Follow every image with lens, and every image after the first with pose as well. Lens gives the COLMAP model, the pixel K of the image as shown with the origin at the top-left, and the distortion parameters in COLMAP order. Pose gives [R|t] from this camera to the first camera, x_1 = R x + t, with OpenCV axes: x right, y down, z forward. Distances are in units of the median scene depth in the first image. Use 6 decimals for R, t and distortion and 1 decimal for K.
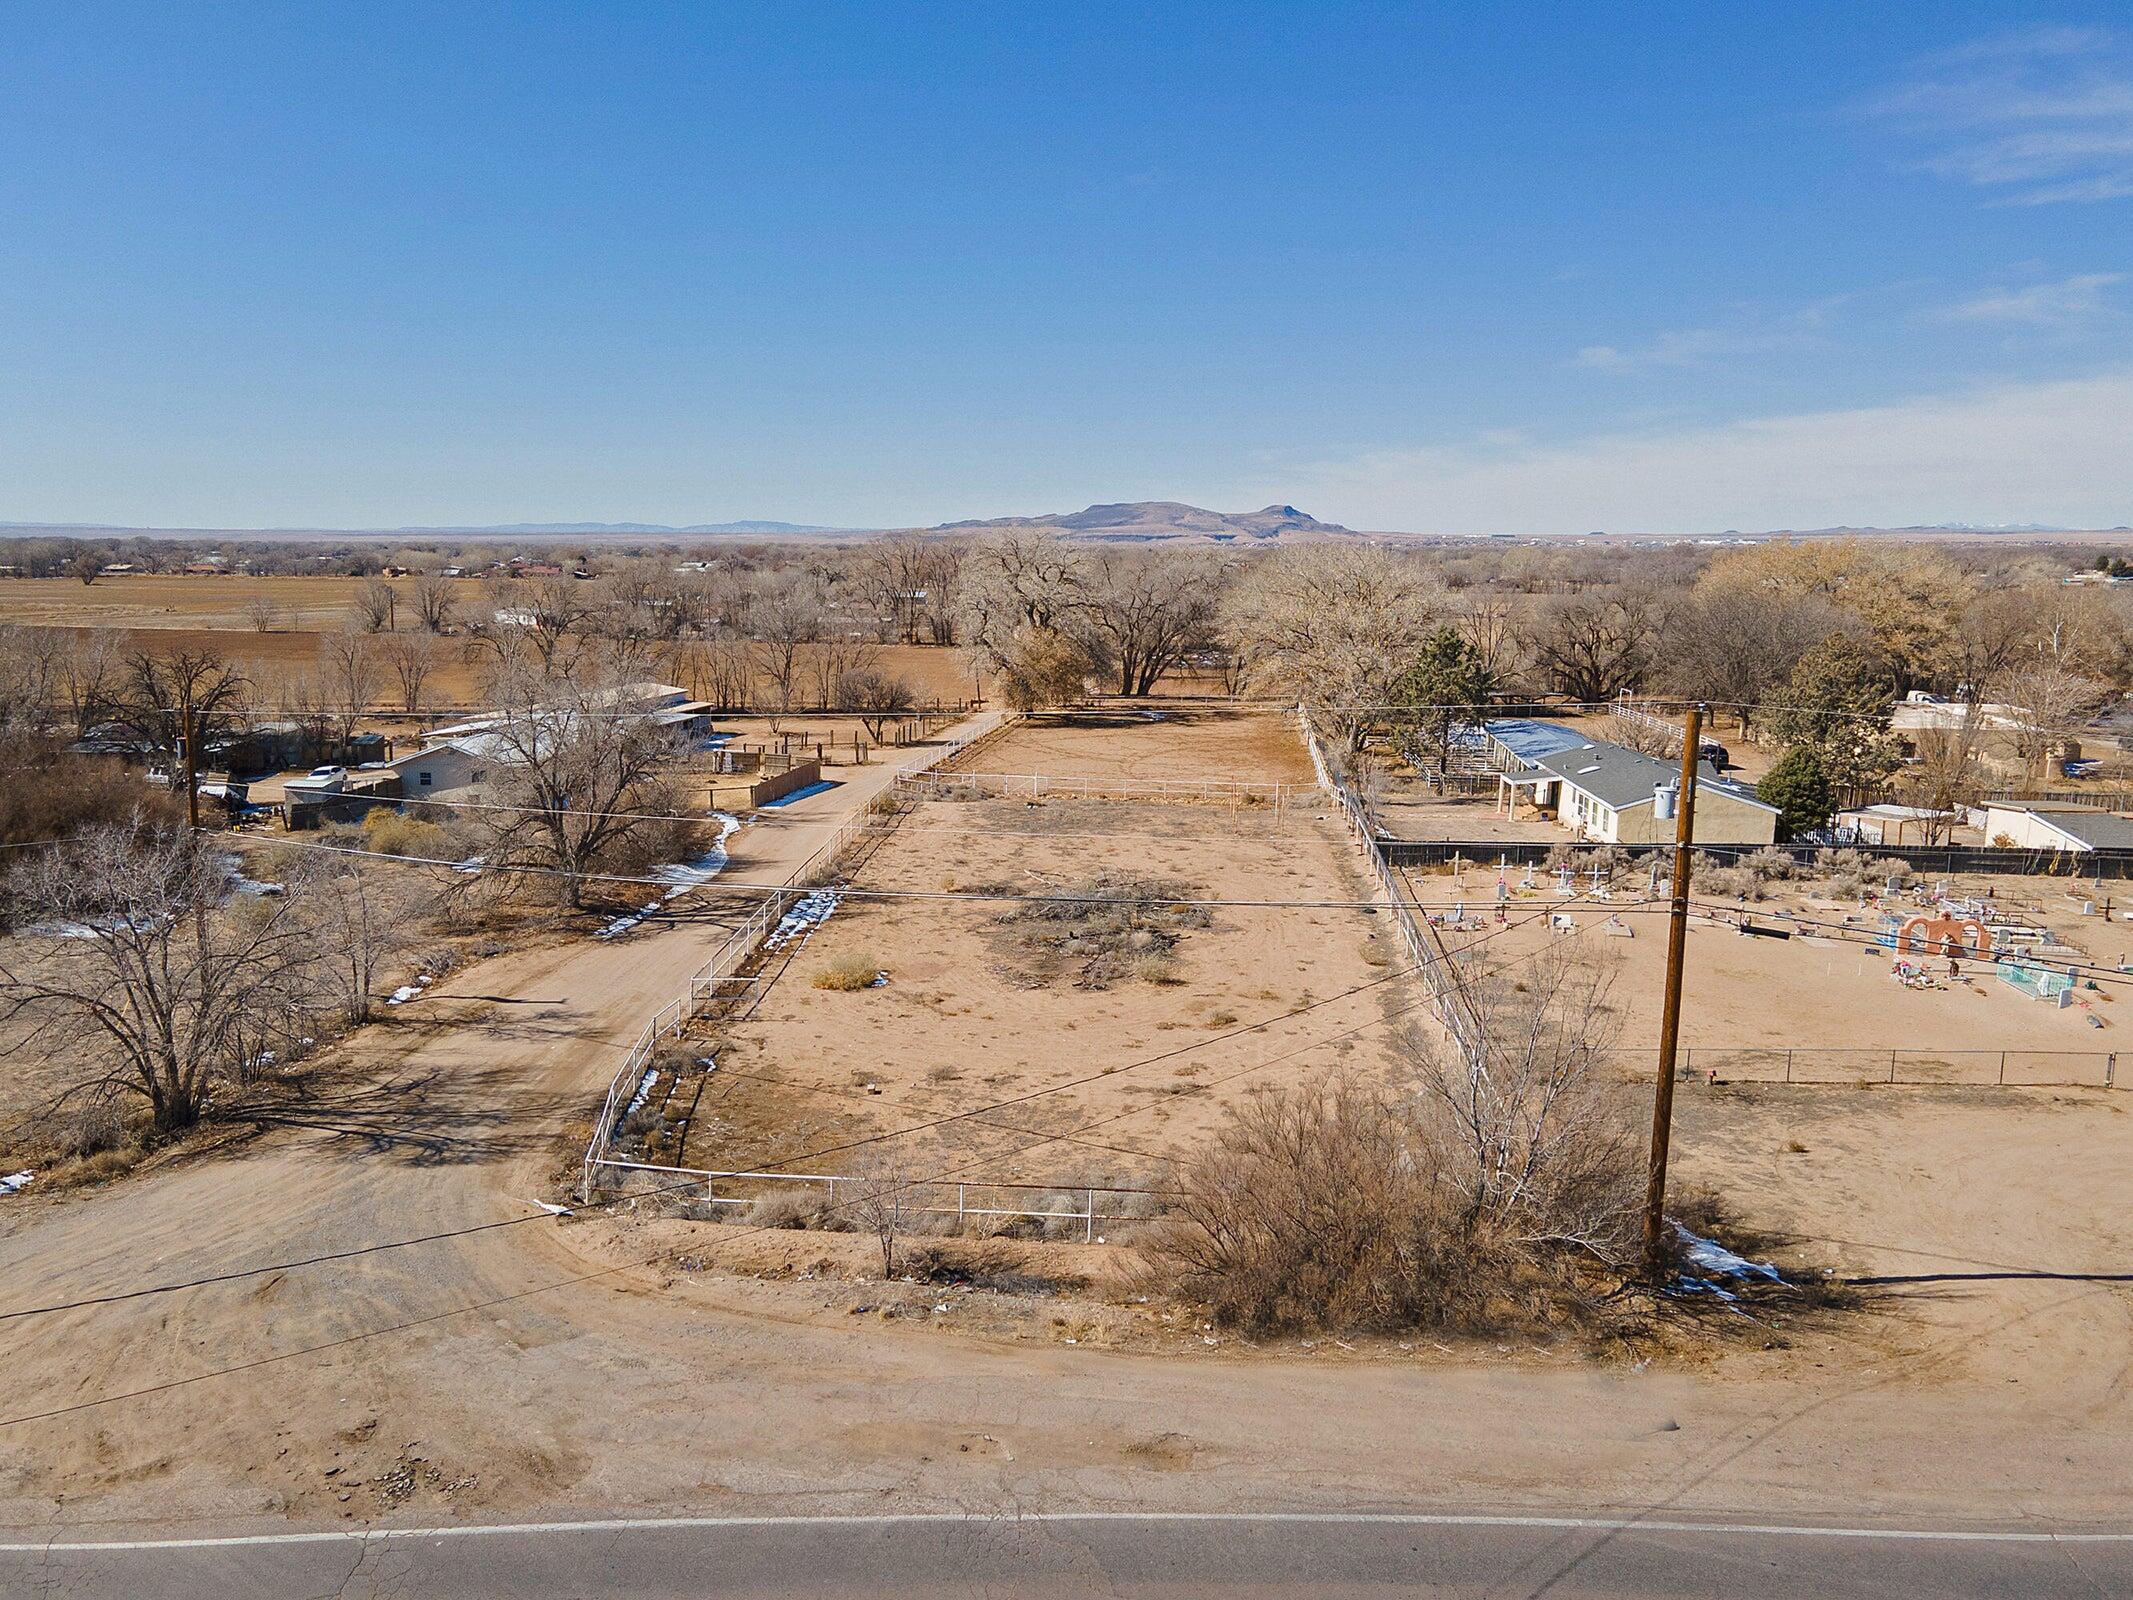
lens RADIAL K [[1439.1, 0, 1066.5], [0, 1439.1, 800.0], [0, 0, 1]] dist [0.038155, 0.000486]
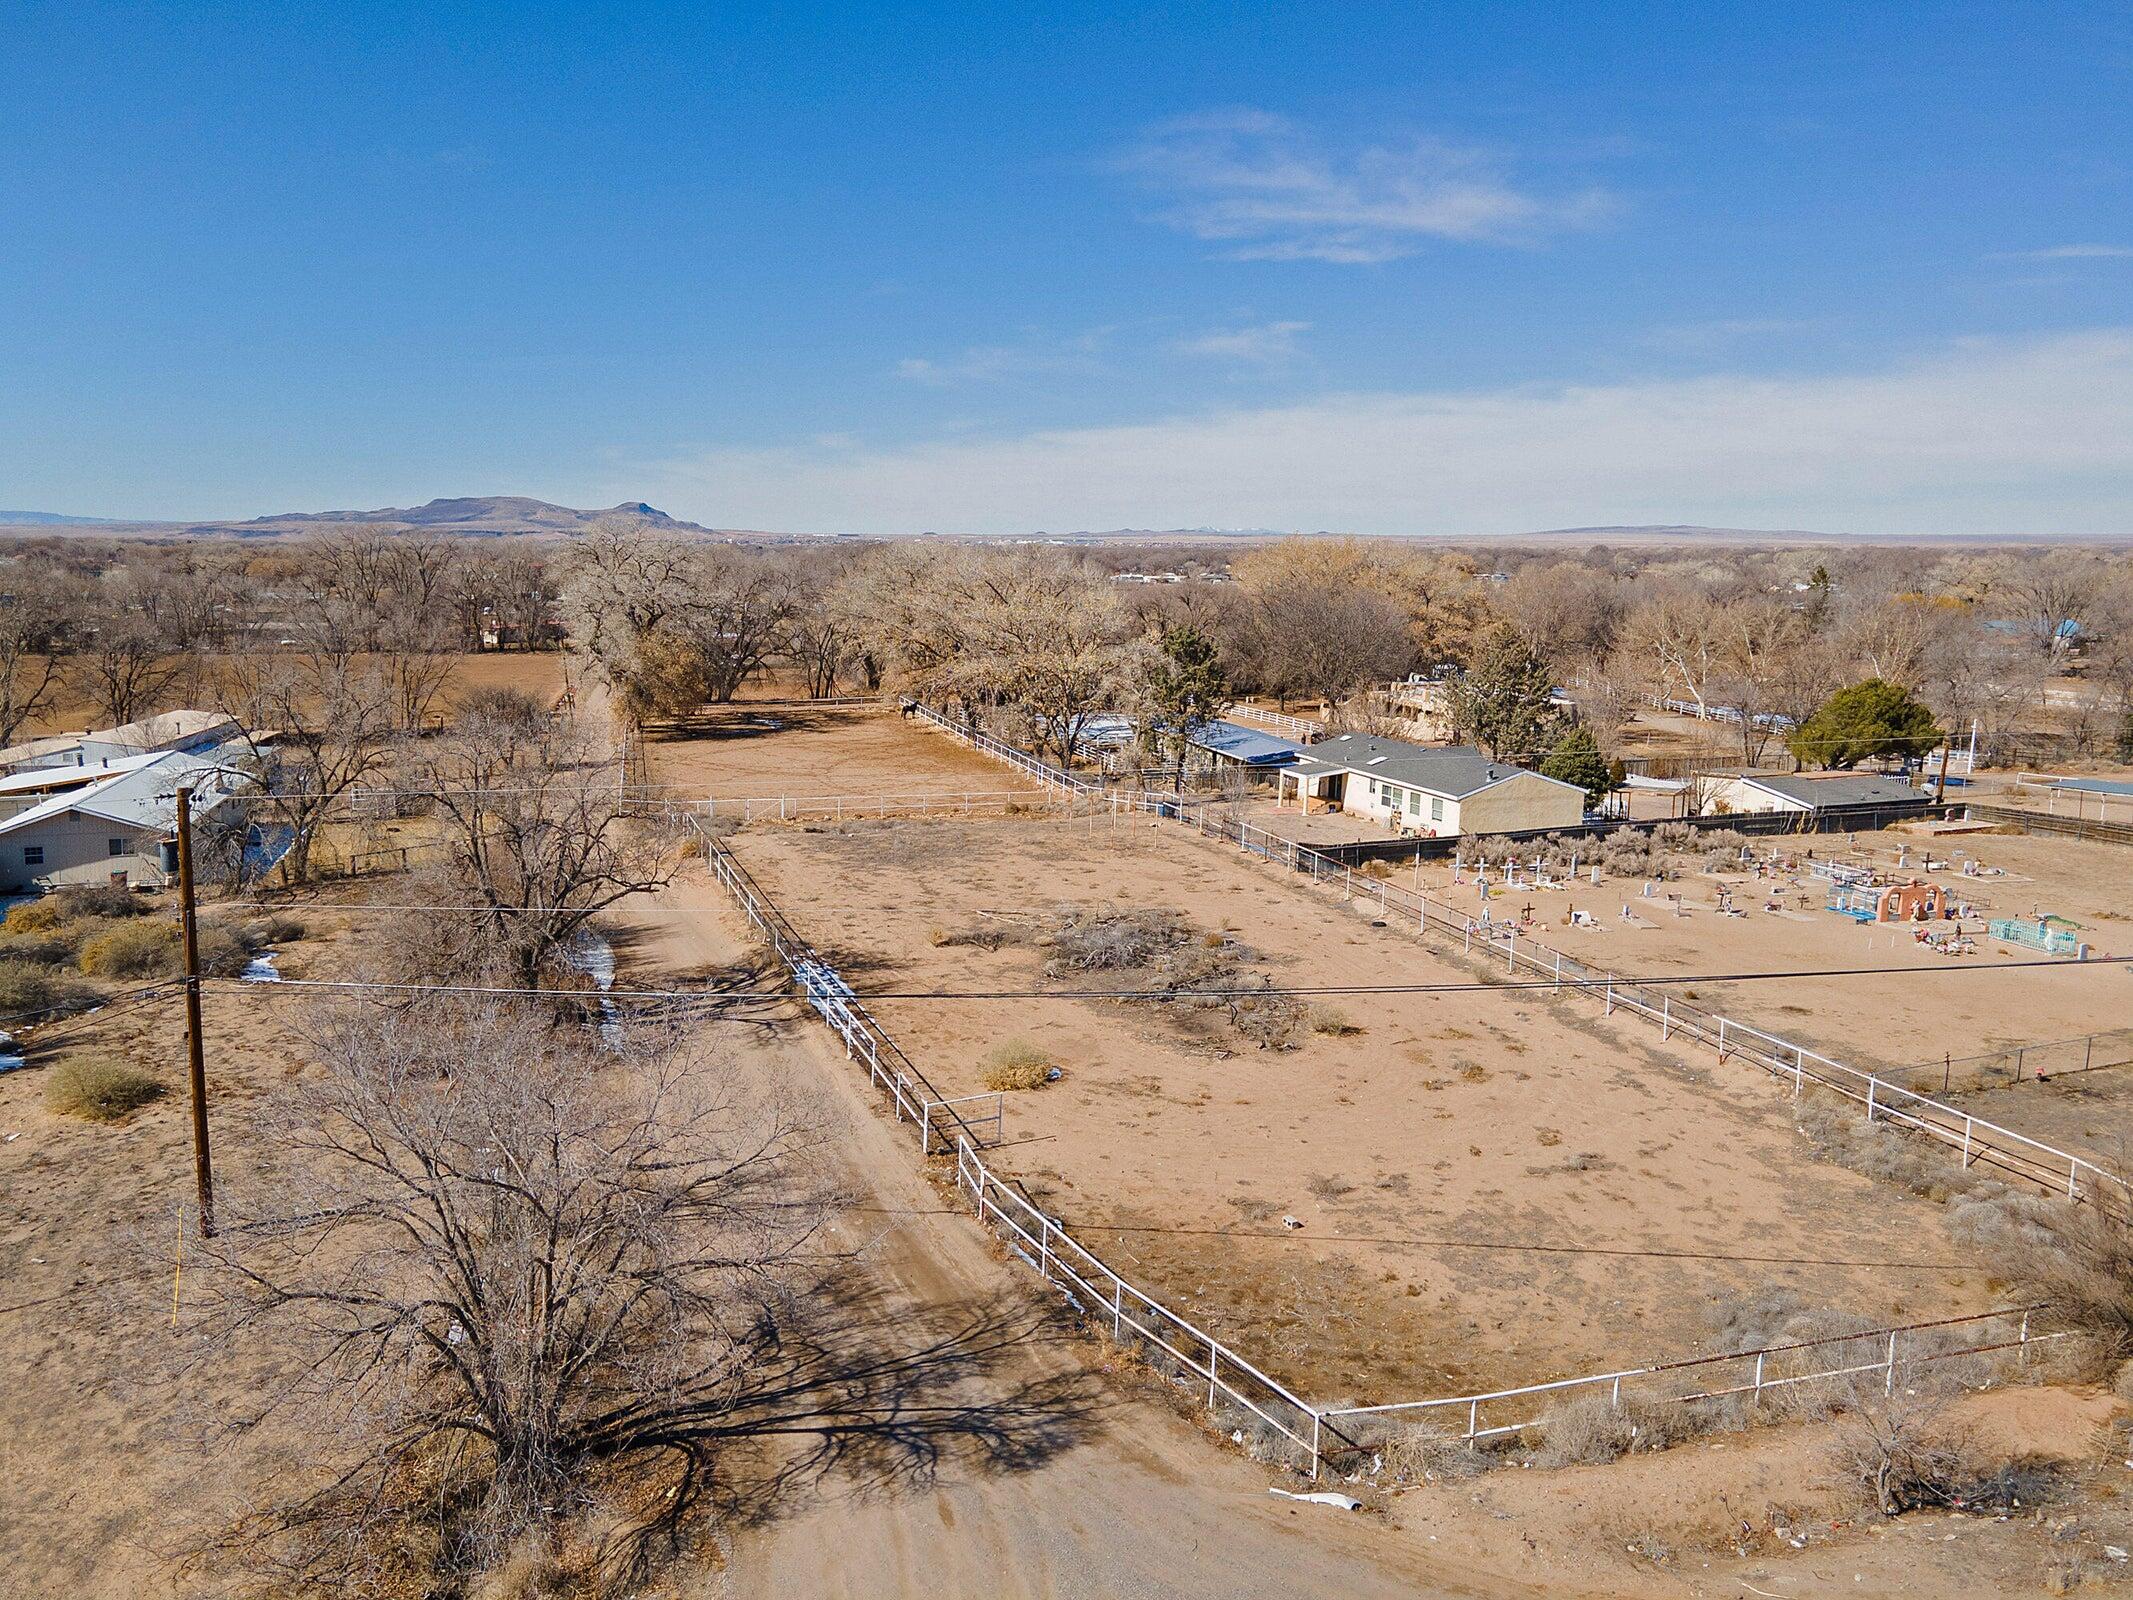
lens RADIAL K [[1439.1, 0, 1066.5], [0, 1439.1, 800.0], [0, 0, 1]] dist [0.038155, 0.000486]
pose [[0.934823, -0.061848, 0.349686, -0.214826], [0.061100, 0.998045, 0.013183, -0.020733], [-0.349817, 0.009042, 0.936774, 0.126767]]
